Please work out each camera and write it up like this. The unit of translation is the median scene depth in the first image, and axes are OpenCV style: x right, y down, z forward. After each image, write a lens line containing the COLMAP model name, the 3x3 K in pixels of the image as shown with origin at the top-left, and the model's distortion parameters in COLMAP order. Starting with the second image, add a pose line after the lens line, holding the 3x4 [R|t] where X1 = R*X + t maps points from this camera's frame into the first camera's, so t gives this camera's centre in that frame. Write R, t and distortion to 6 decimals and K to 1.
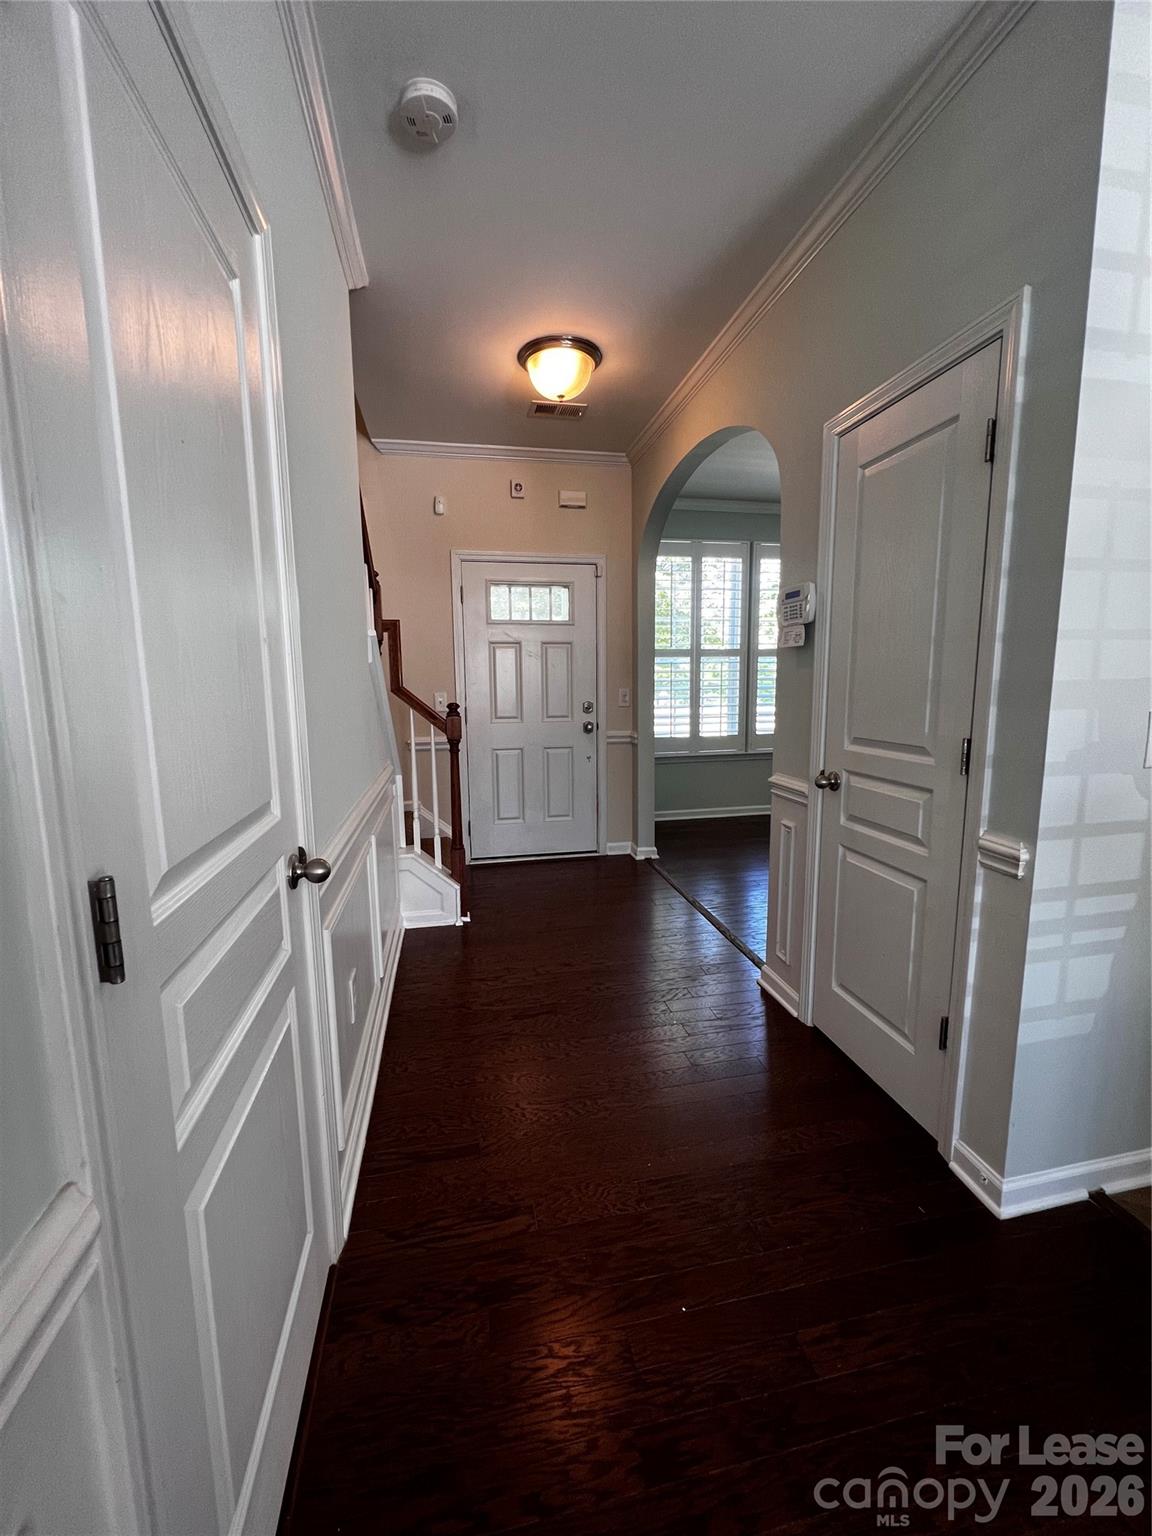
lens RADIAL K [[616.6, 0, 575.8], [0, 616.6, 763.7], [0, 0, 1]] dist [-0.000719, 0.000181]
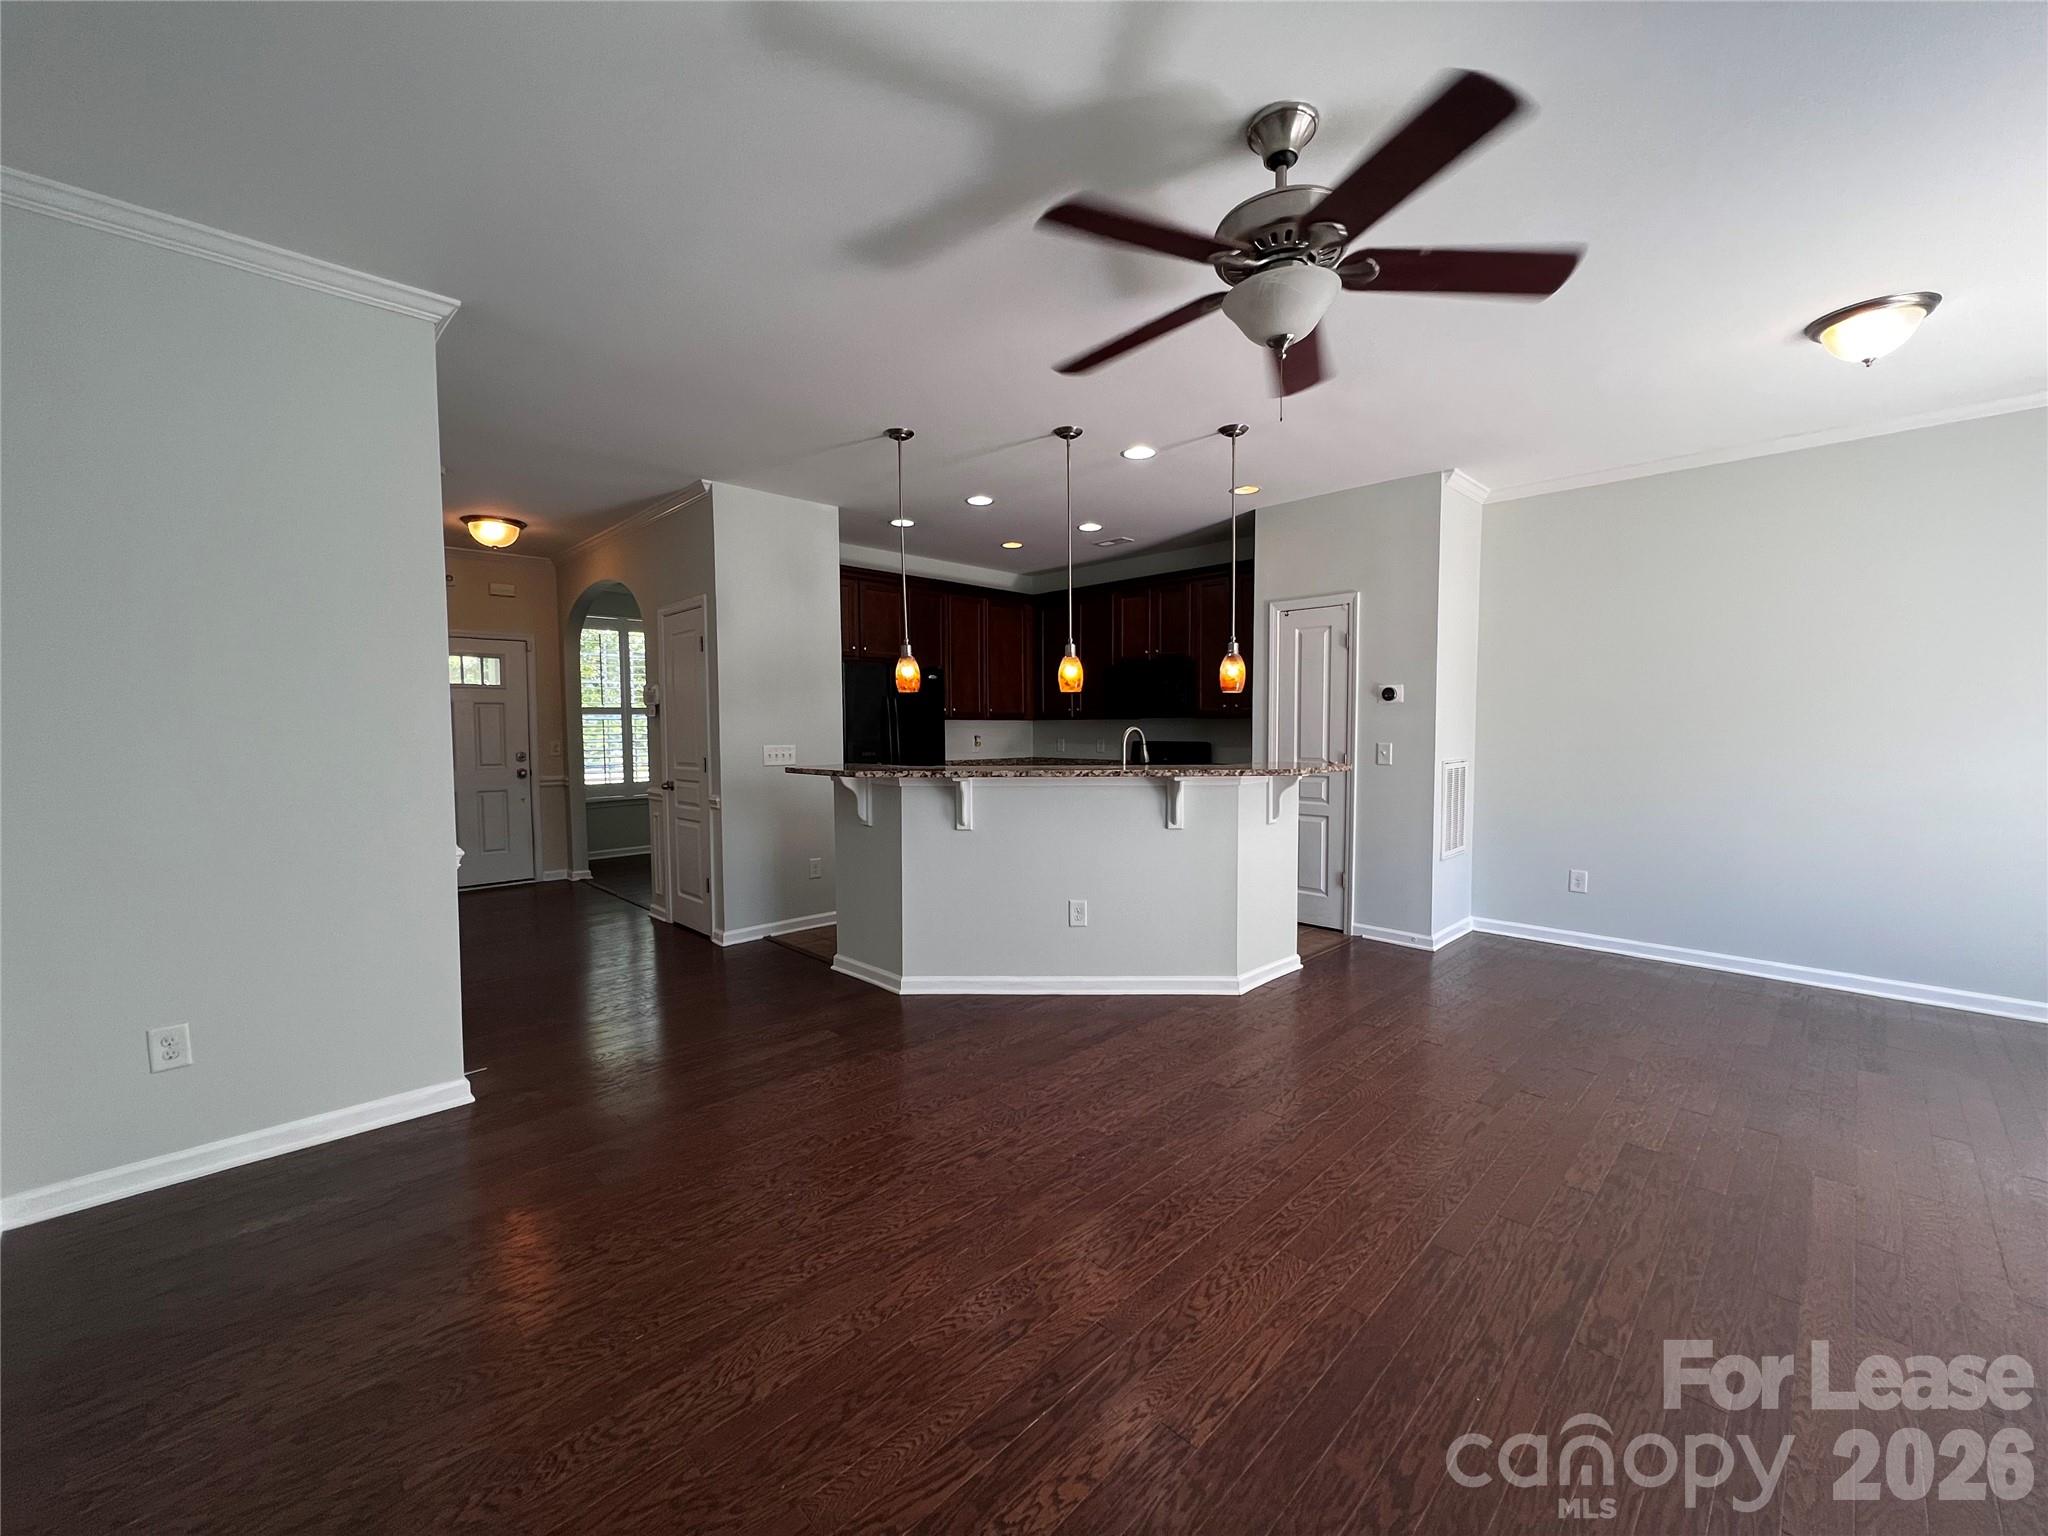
lens RADIAL K [[819.7, 0, 1020.8], [0, 819.7, 766.5], [0, 0, 1]] dist [-0.000239, 0.000199]
pose [[0.839596, -0.023806, 0.542690, -0.039031], [0.074376, 0.994669, -0.071434, 0.146359], [-0.538096, 0.100339, 0.836890, -1.105718]]
